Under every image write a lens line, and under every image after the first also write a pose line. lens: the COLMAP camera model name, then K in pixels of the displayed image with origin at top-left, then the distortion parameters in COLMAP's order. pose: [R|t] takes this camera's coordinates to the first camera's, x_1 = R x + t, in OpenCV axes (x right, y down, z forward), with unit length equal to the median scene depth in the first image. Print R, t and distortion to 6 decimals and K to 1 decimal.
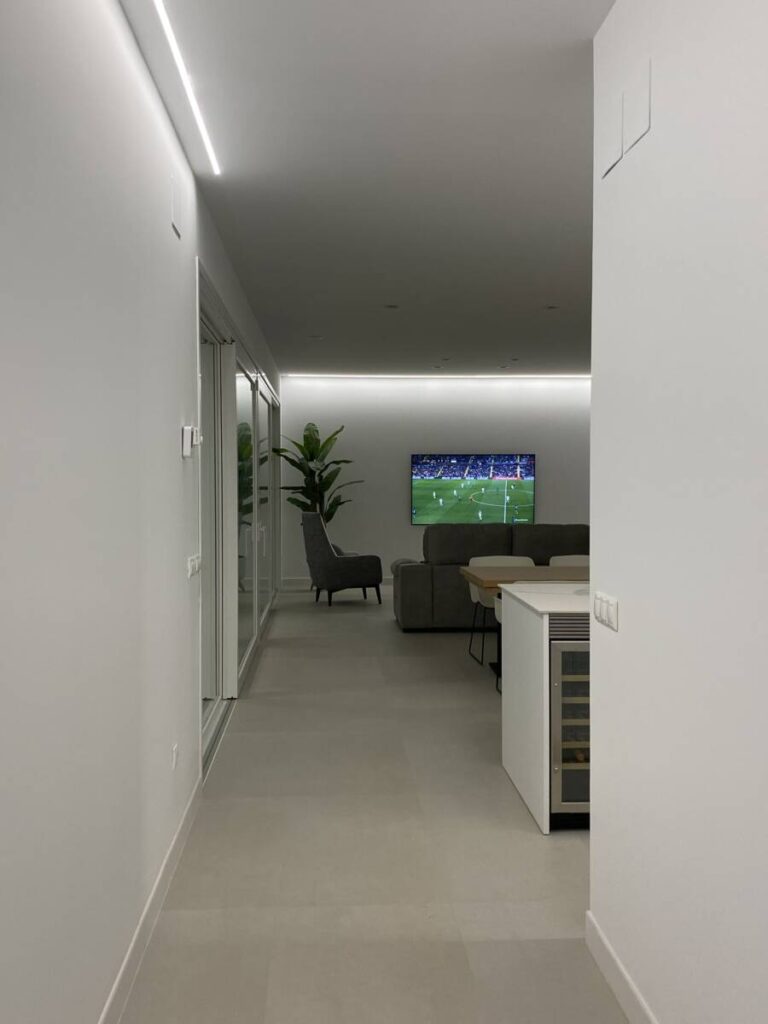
lens RADIAL K [[1020.7, 0, 384.0], [0, 1020.7, 512.0], [0, 0, 1]] dist [0.126422, -0.238452]
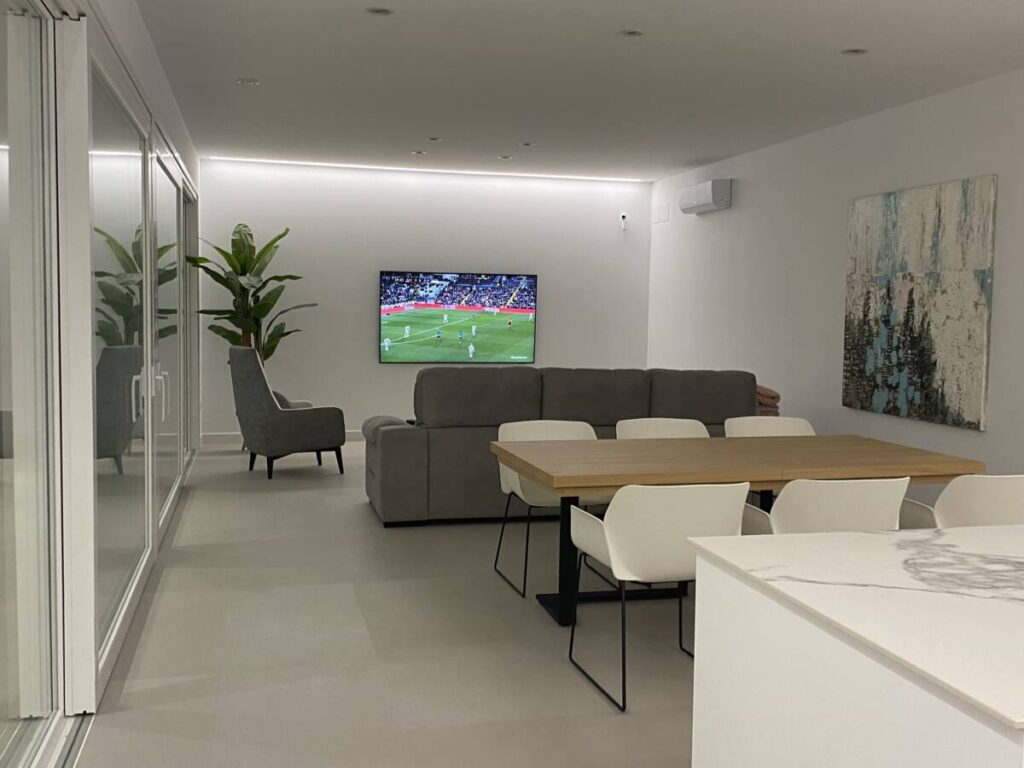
lens RADIAL K [[1020.7, 0, 512.0], [0, 1020.7, 384.0], [0, 0, 1]] dist [0.126422, -0.238452]
pose [[0.982912, 0.003120, 0.184052, -0.018189], [-0.010814, 0.999108, 0.040812, -0.004728], [-0.183761, -0.042105, 0.982069, 0.251585]]
